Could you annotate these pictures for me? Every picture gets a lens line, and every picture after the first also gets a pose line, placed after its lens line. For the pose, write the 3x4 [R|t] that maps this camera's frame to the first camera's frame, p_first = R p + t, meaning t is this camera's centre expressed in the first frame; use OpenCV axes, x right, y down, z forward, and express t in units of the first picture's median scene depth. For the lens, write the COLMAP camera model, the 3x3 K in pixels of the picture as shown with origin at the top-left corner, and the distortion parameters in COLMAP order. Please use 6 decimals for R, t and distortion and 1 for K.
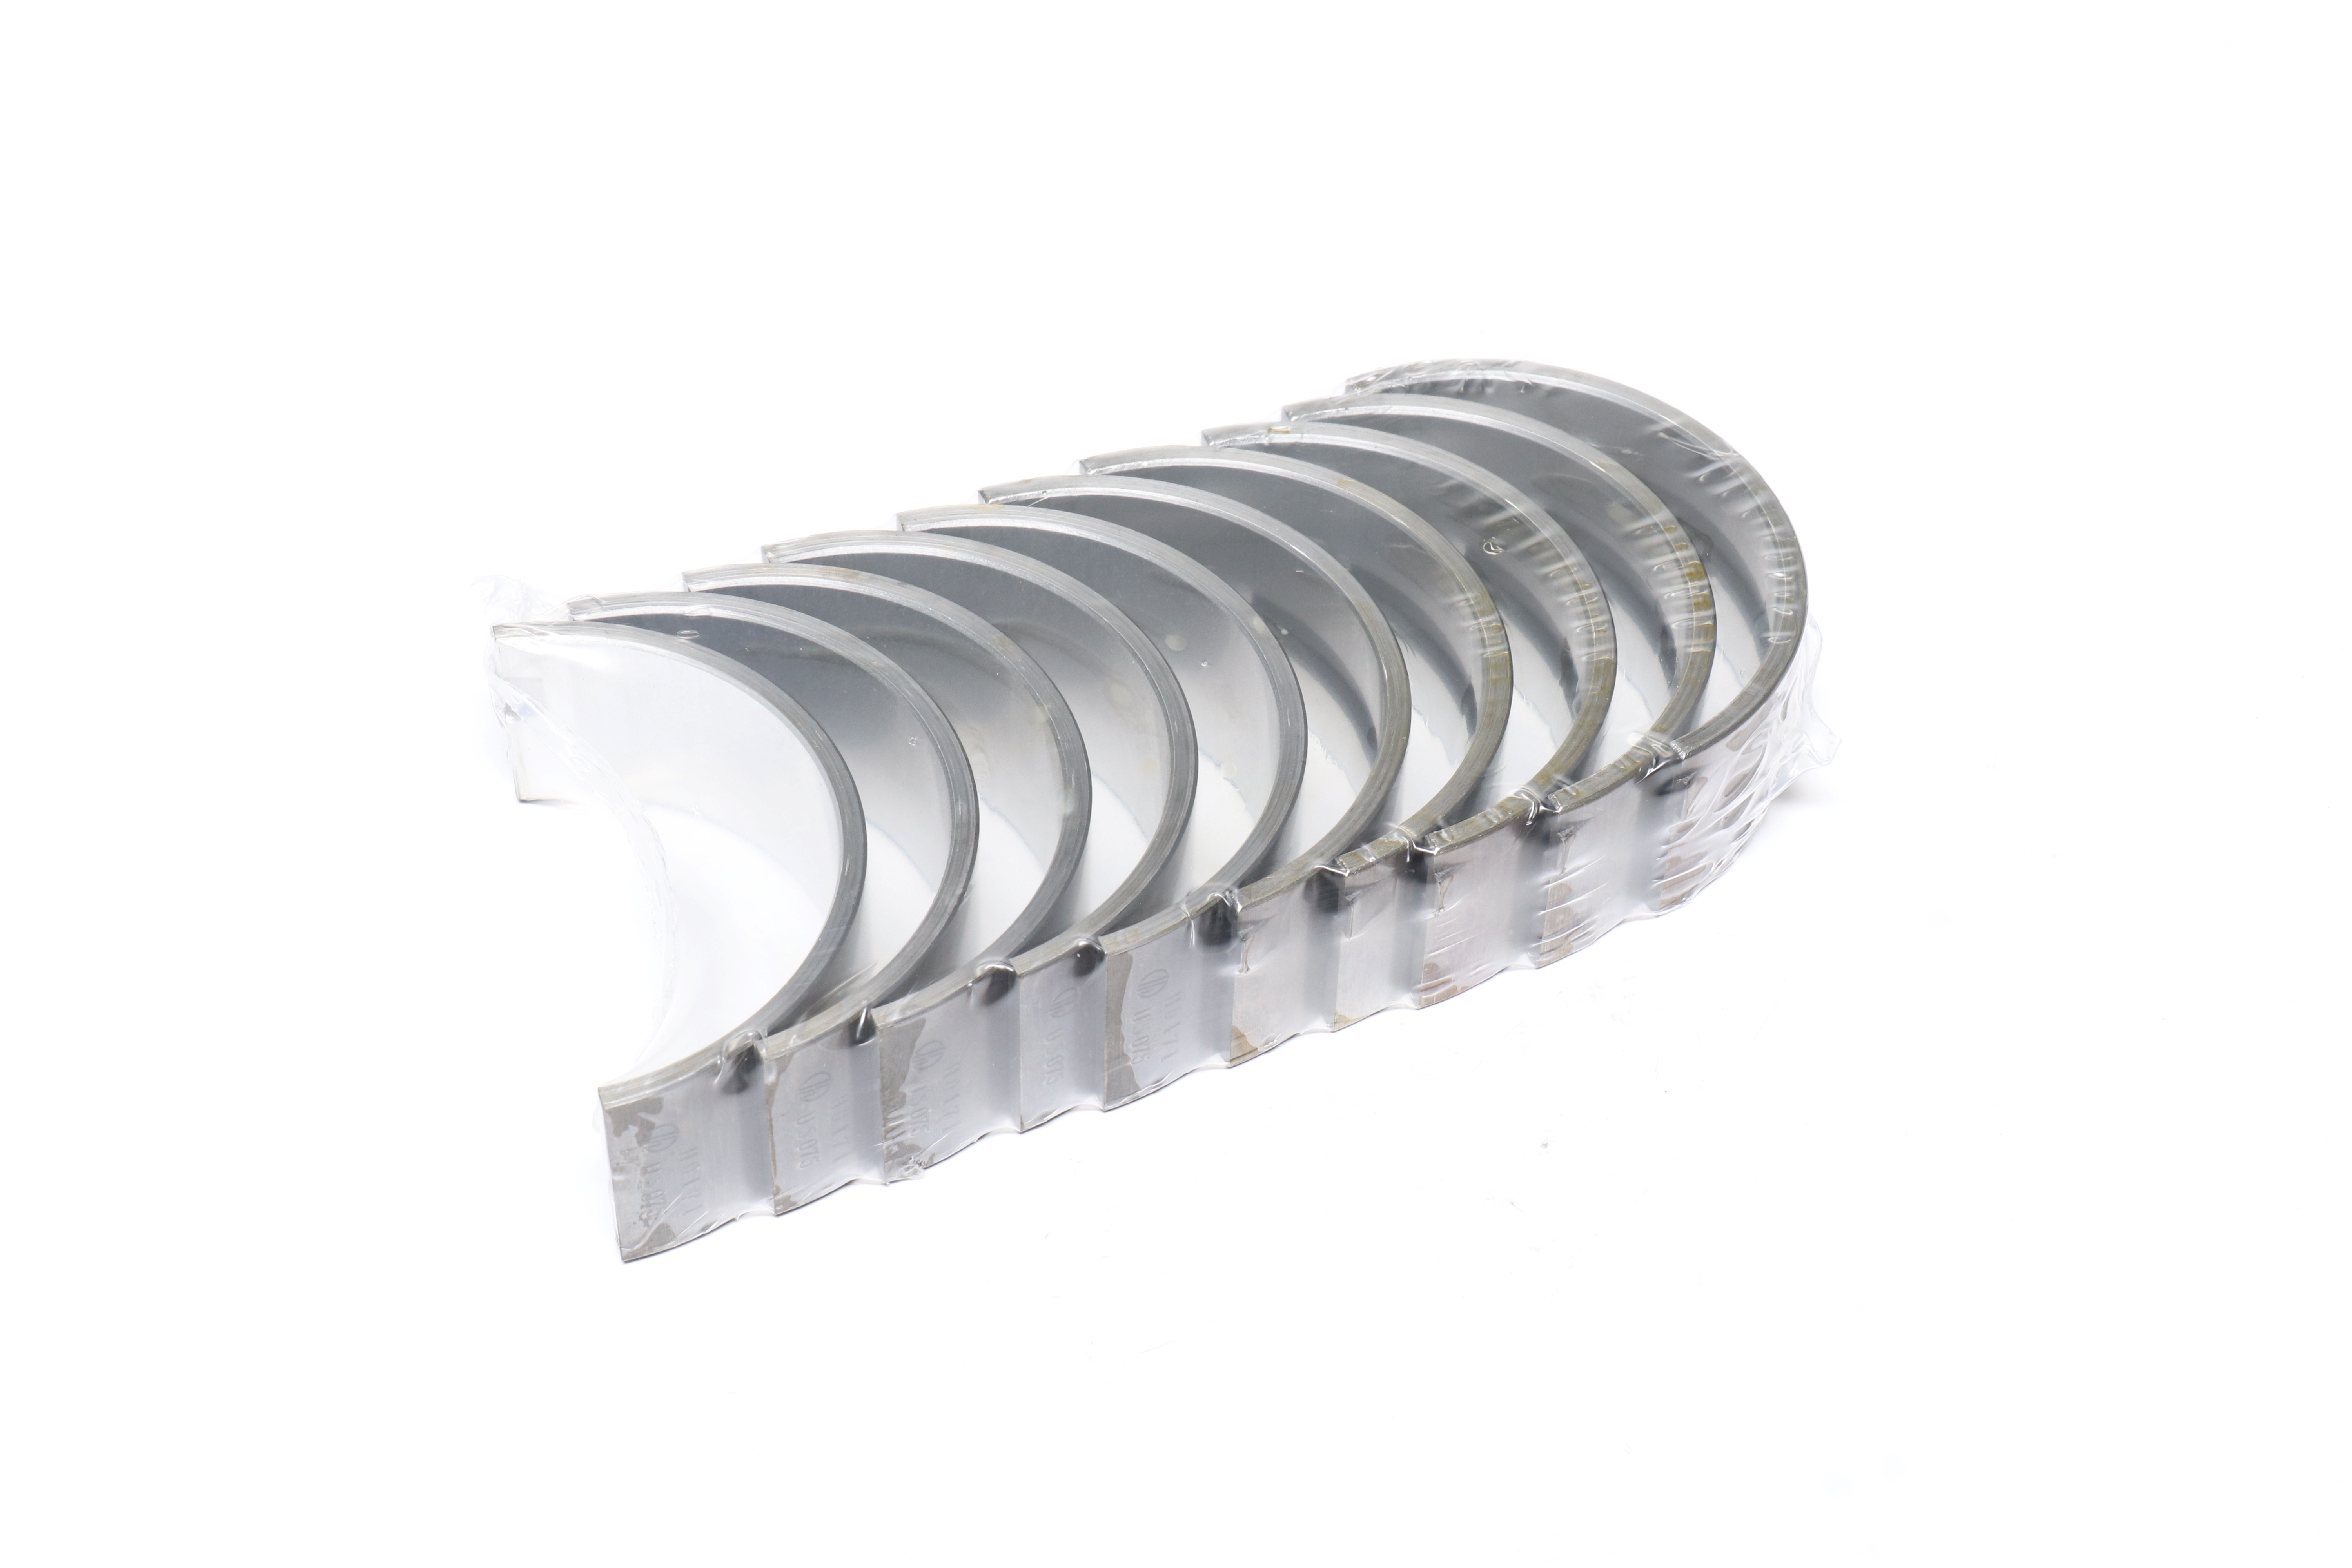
lens RADIAL K [[4150.8, 0, 1176.5], [0, 4150.8, 785.6], [0, 0, 1]] dist [0.045668, 0.000000]
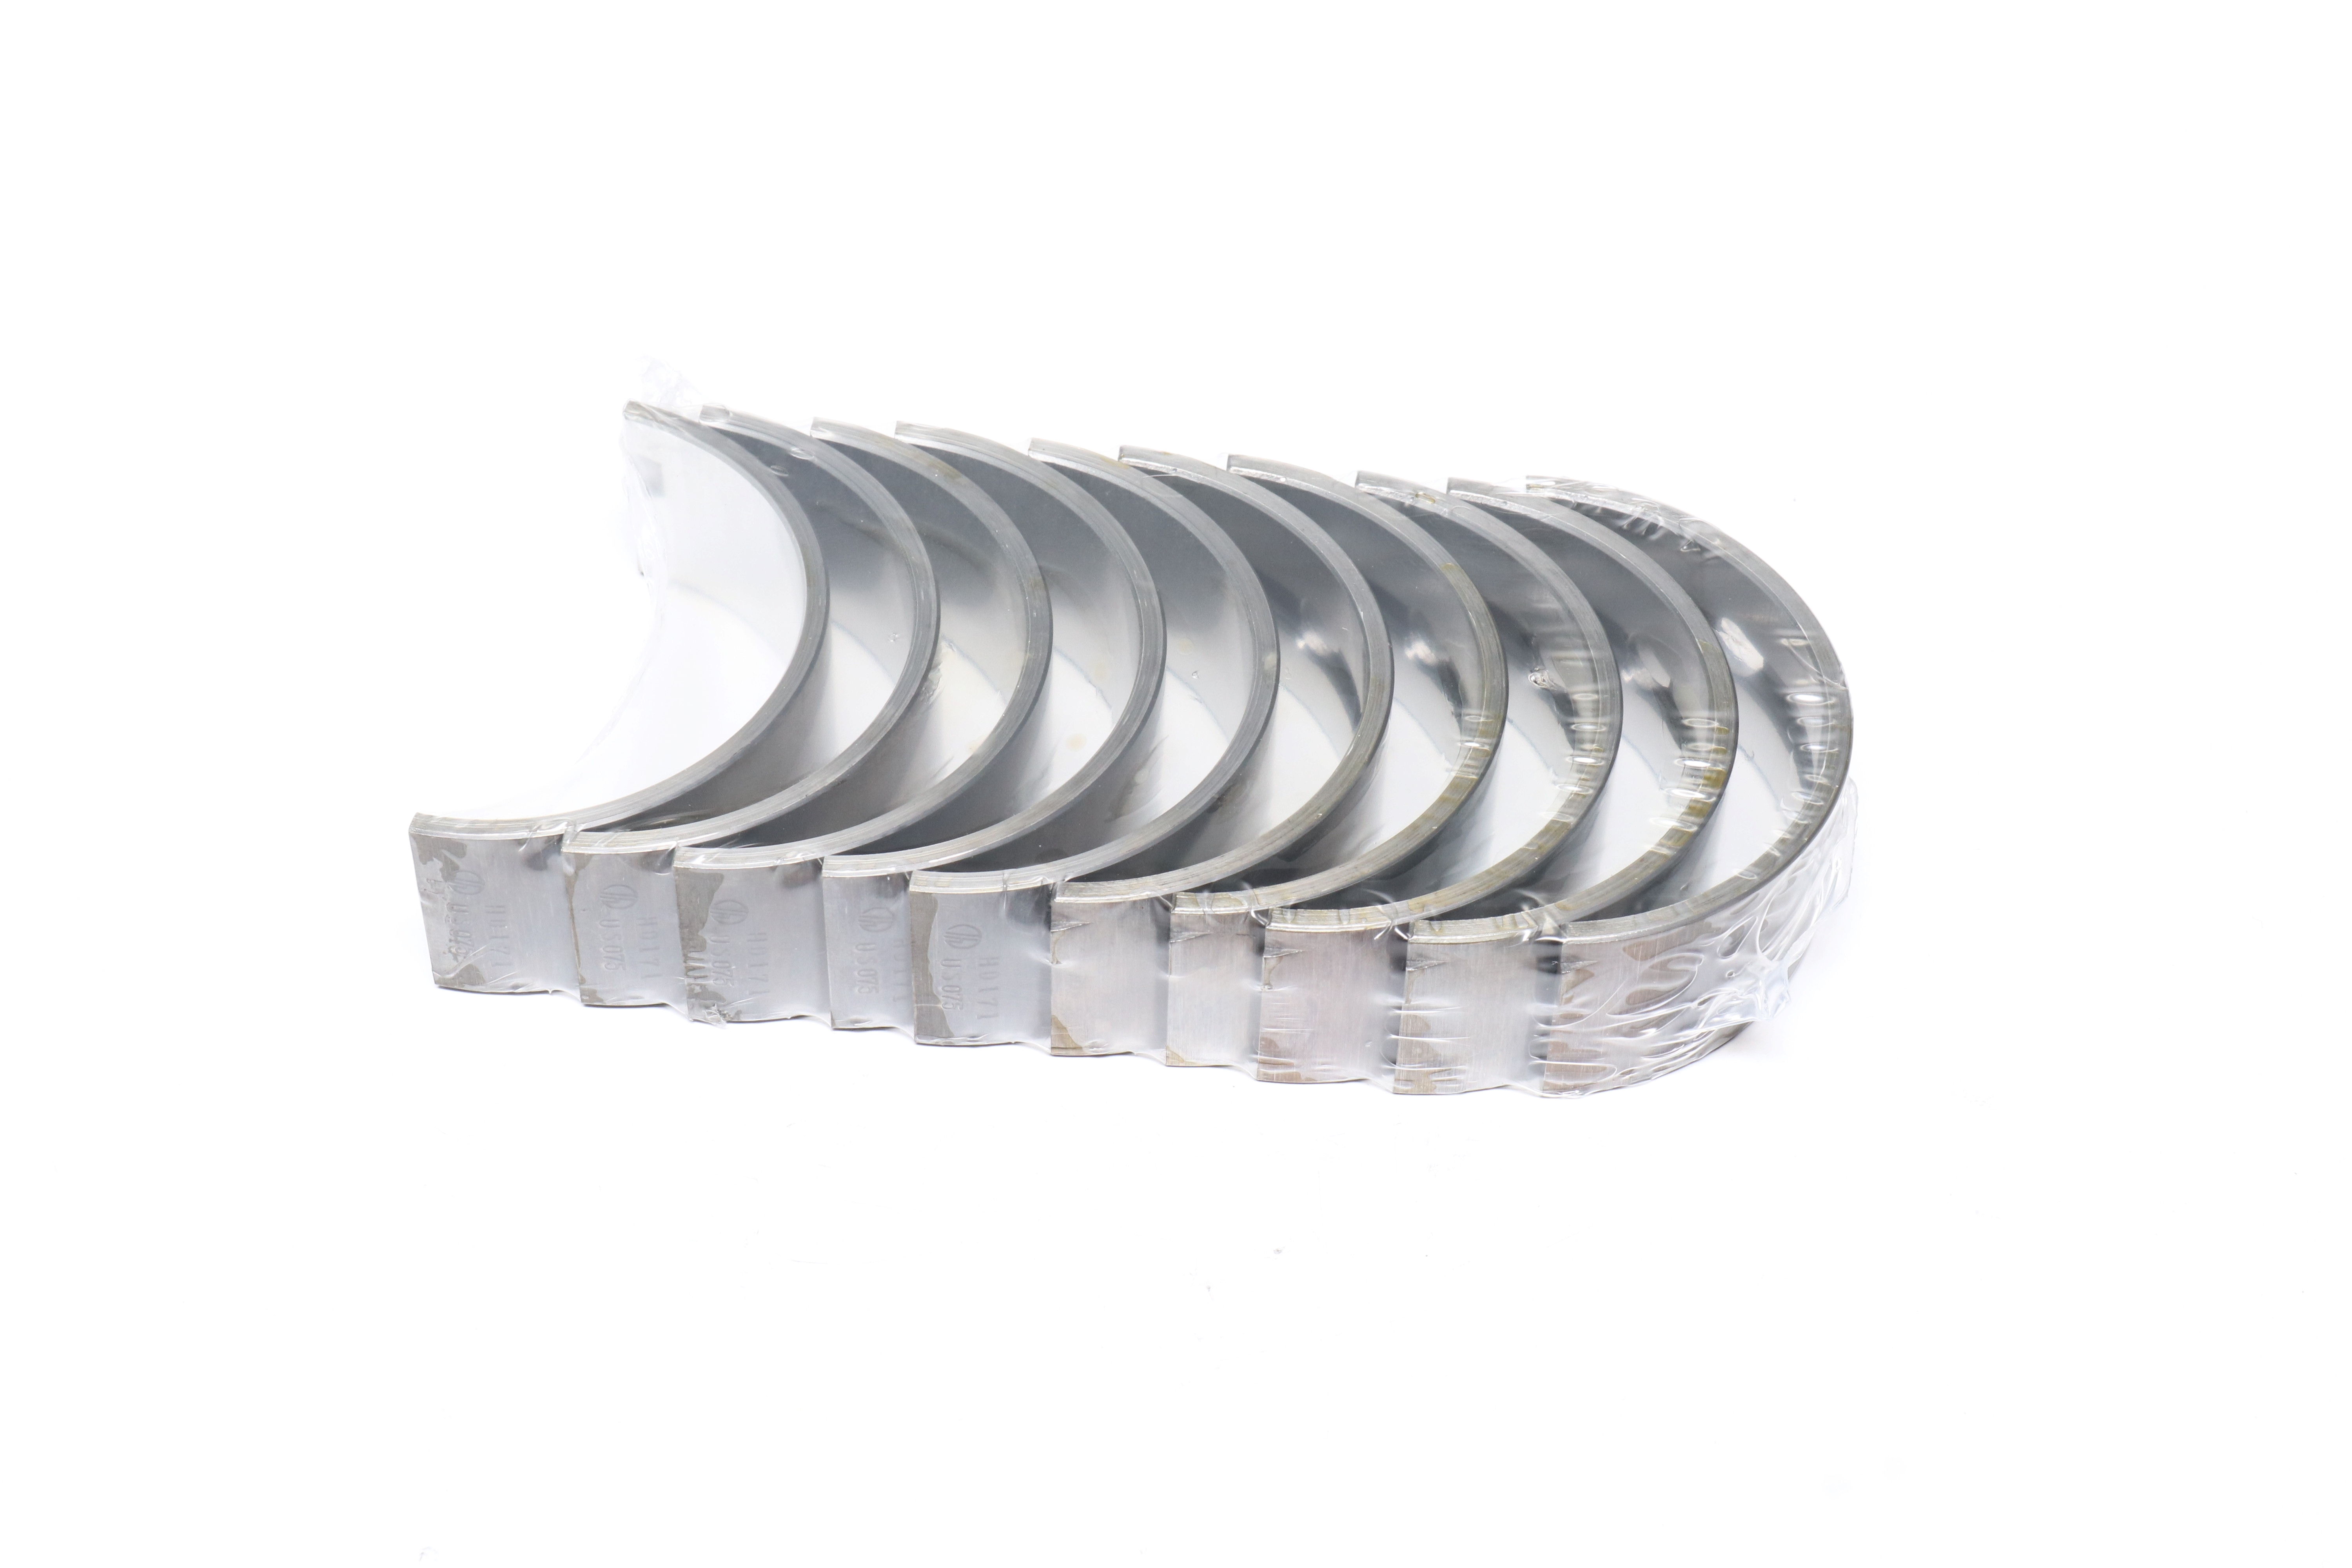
lens RADIAL K [[4150.8, 0, 1176.5], [0, 4150.8, 782.3], [0, 0, 1]] dist [0.045668, 0.000000]
pose [[0.852724, 0.368007, -0.370718, 0.399573], [-0.368006, 0.926903, 0.073639, -0.080809], [0.370719, 0.073633, 0.925822, 0.080144]]
